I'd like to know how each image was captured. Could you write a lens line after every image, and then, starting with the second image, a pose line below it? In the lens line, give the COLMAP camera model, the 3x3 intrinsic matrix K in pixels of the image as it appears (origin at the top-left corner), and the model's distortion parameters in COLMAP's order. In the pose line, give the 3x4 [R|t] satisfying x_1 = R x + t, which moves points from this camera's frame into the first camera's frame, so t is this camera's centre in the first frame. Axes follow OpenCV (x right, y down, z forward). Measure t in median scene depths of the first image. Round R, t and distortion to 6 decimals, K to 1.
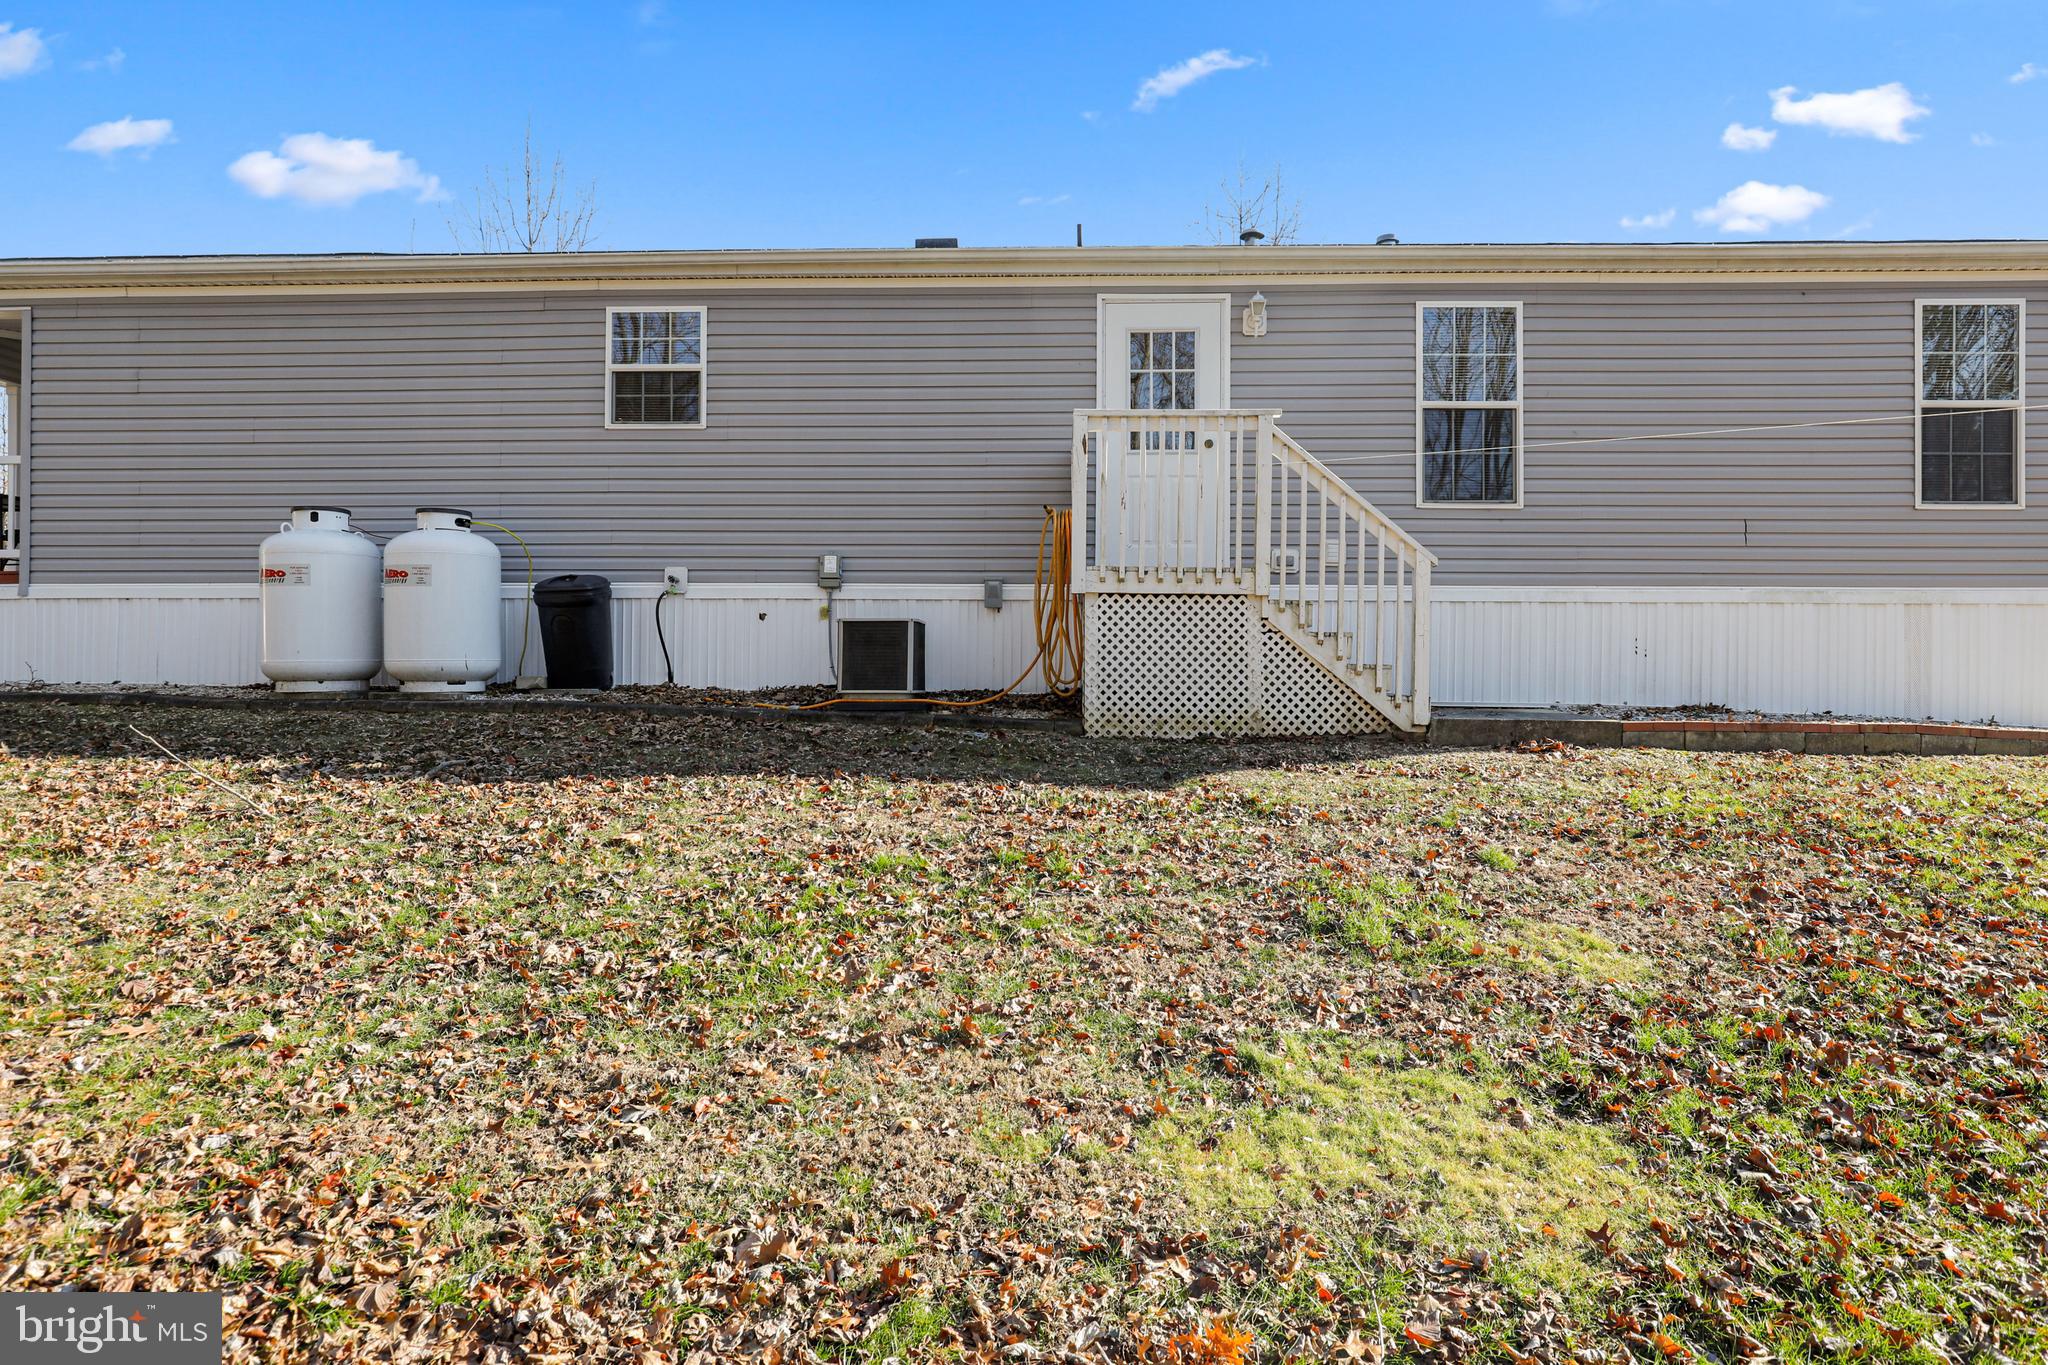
lens RADIAL K [[1121.9, 0, 1024.0], [0, 1121.9, 682.5], [0, 0, 1]] dist [-0.001170, -0.000095]
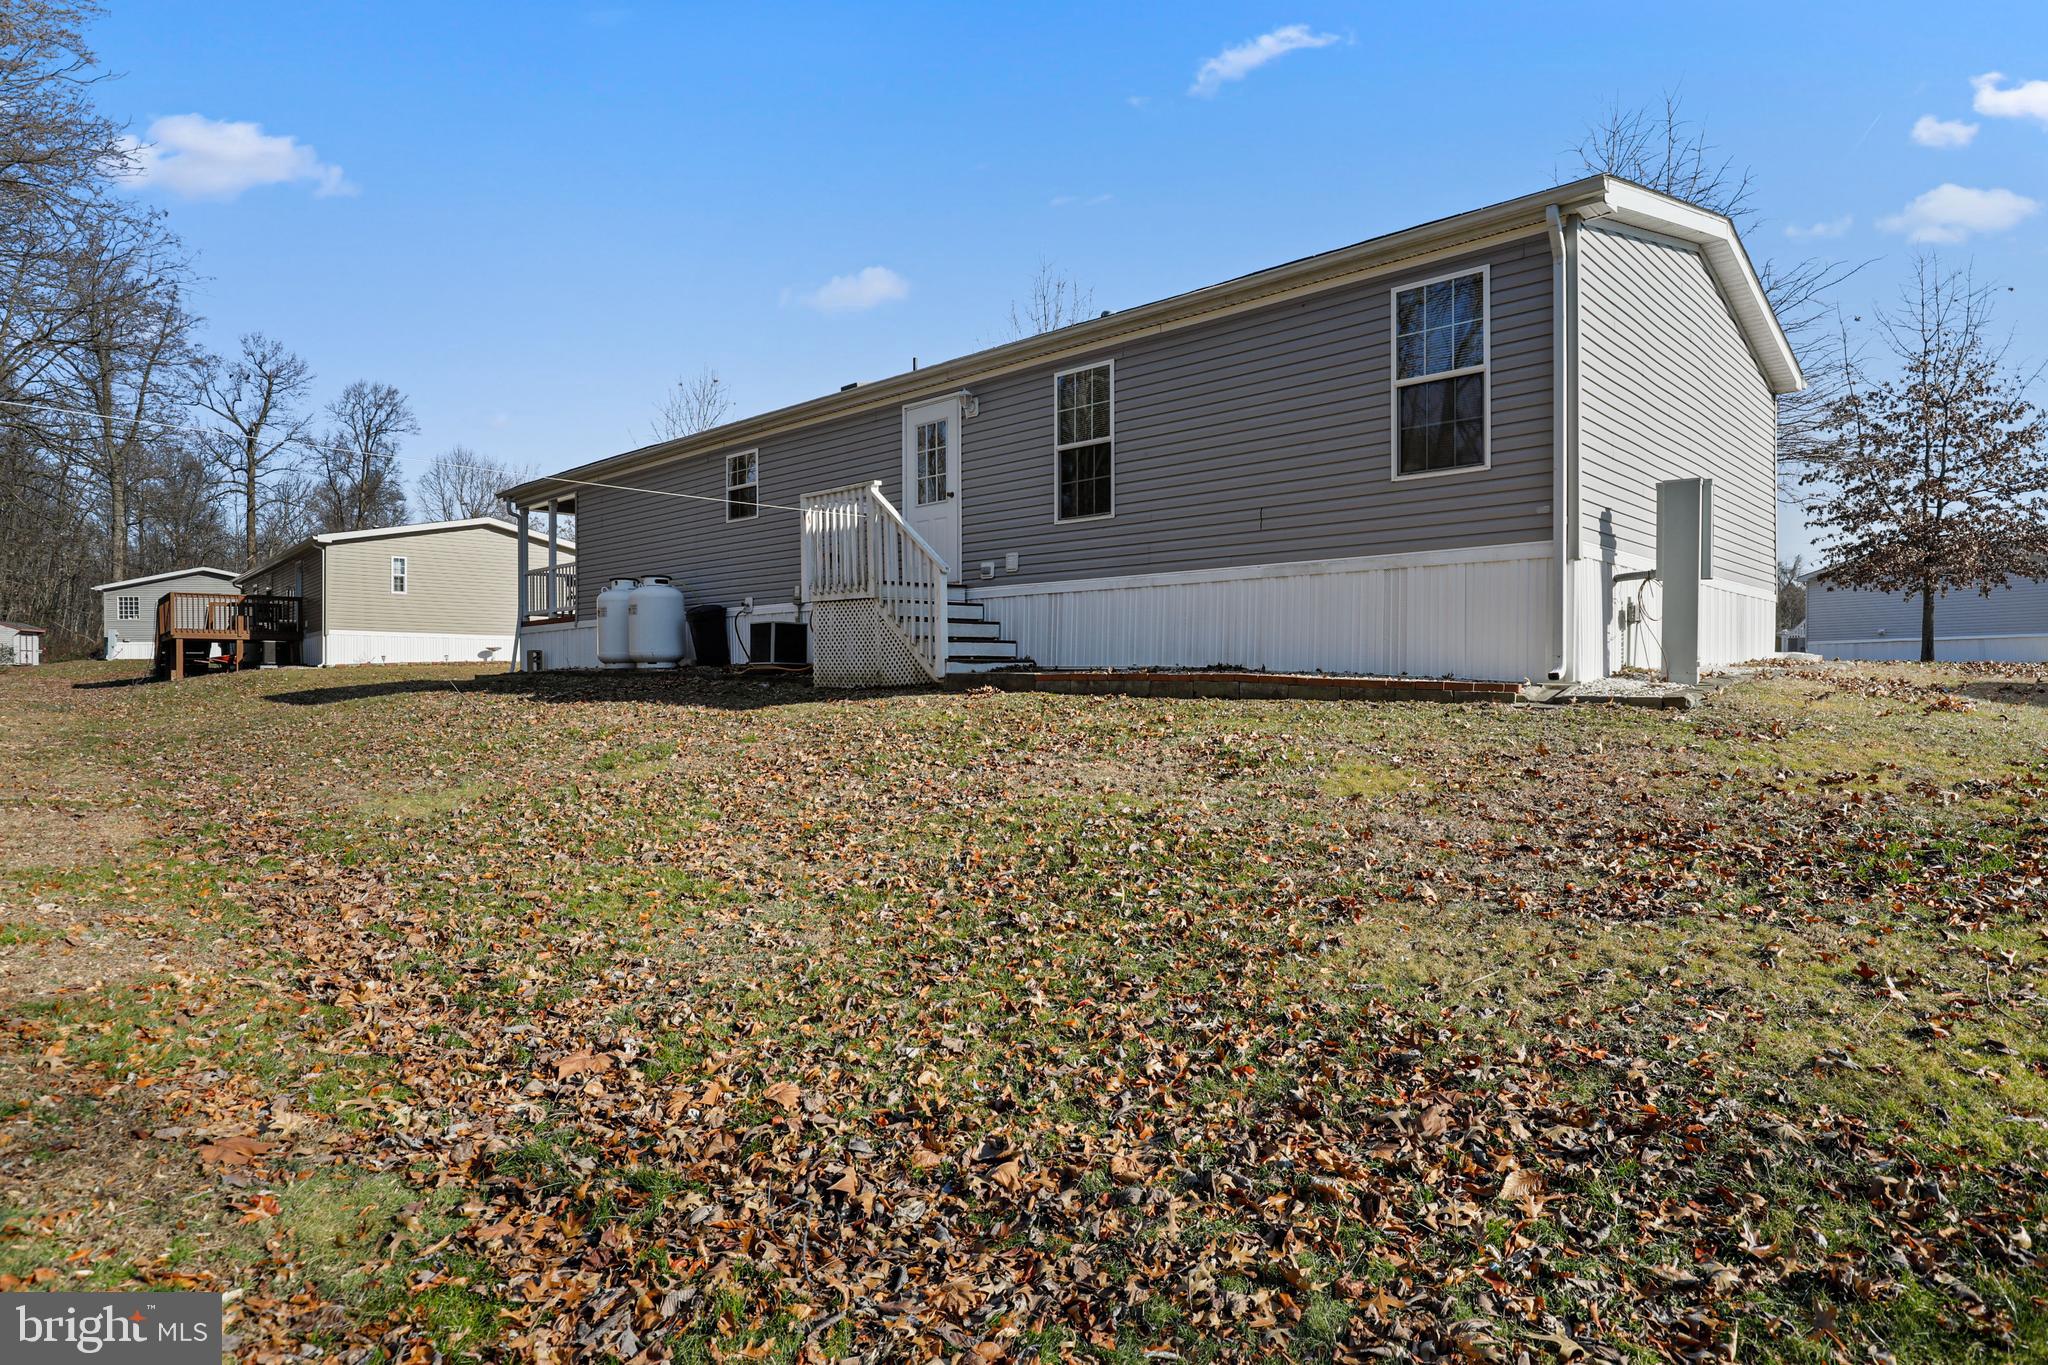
lens RADIAL K [[1121.9, 0, 1024.0], [0, 1121.9, 682.5], [0, 0, 1]] dist [-0.001170, -0.000095]
pose [[0.748055, -0.005184, -0.663616, 1.245641], [0.022648, 0.999586, 0.017721, 0.013434], [0.663250, -0.028286, 0.747863, -0.063230]]
